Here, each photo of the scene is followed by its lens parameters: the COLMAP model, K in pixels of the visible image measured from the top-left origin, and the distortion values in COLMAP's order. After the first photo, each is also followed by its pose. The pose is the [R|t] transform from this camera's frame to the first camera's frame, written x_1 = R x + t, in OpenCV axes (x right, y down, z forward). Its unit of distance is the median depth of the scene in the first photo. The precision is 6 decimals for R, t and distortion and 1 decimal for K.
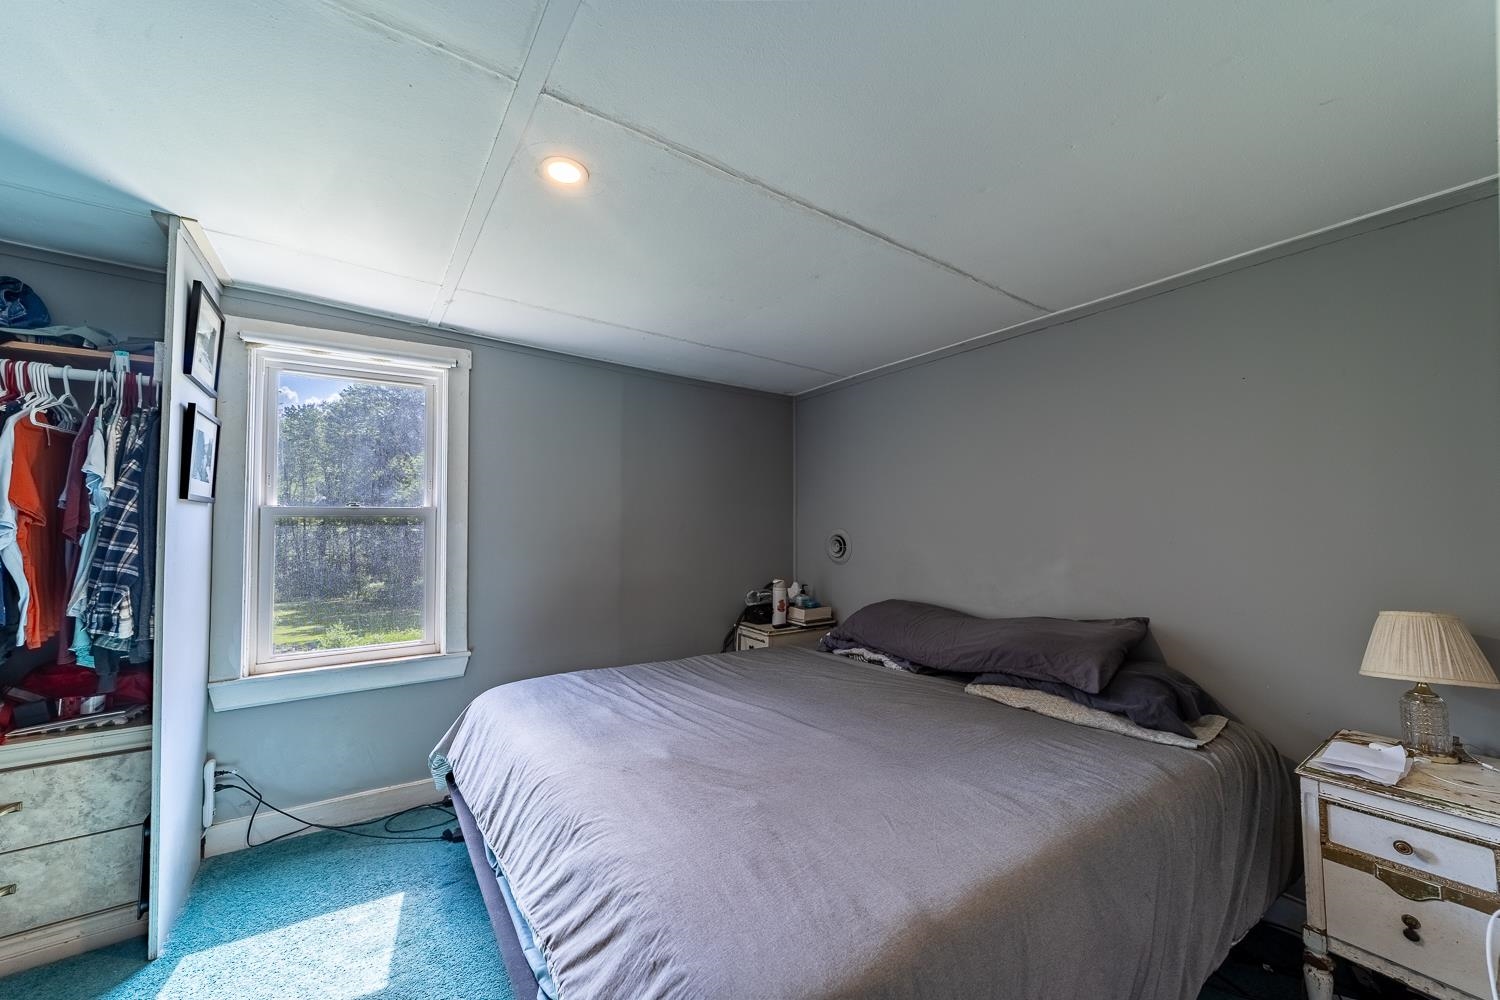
lens RADIAL K [[595.8, 0, 740.9], [0, 595.8, 475.5], [0, 0, 1]] dist [-0.017074, 0.007554]
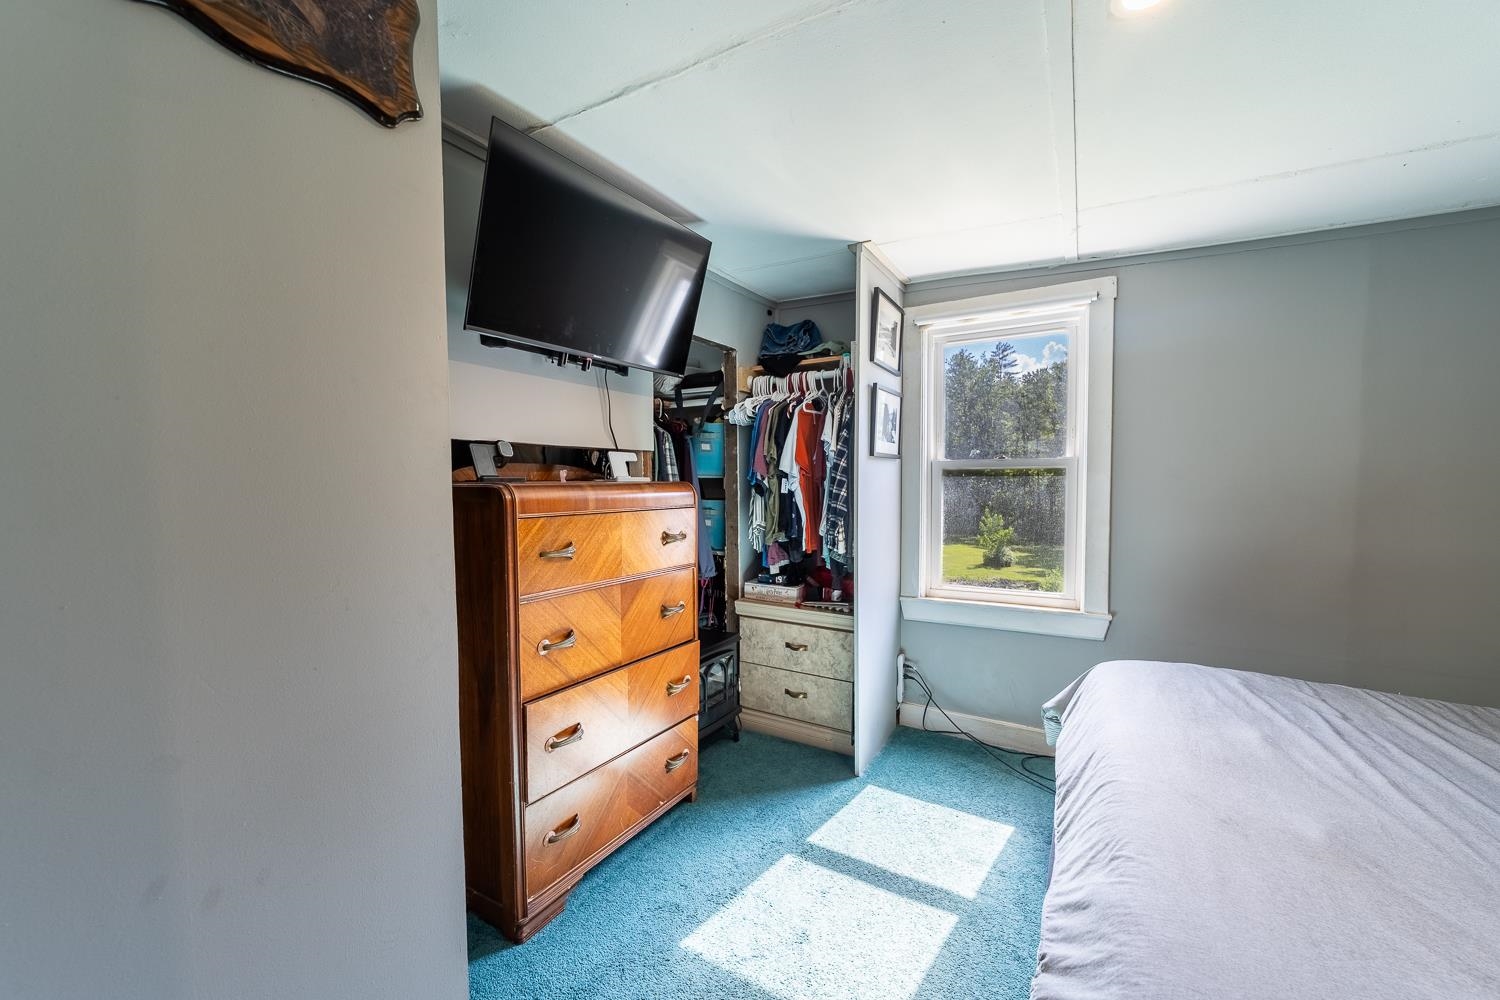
lens RADIAL K [[587.1, 0, 749.5], [0, 587.1, 489.7], [0, 0, 1]] dist [-0.018506, 0.007038]
pose [[0.420812, 0.018484, -0.906960, 0.139335], [0.072027, 0.995955, 0.053717, 0.023952], [0.904284, -0.087930, 0.417778, 0.187717]]
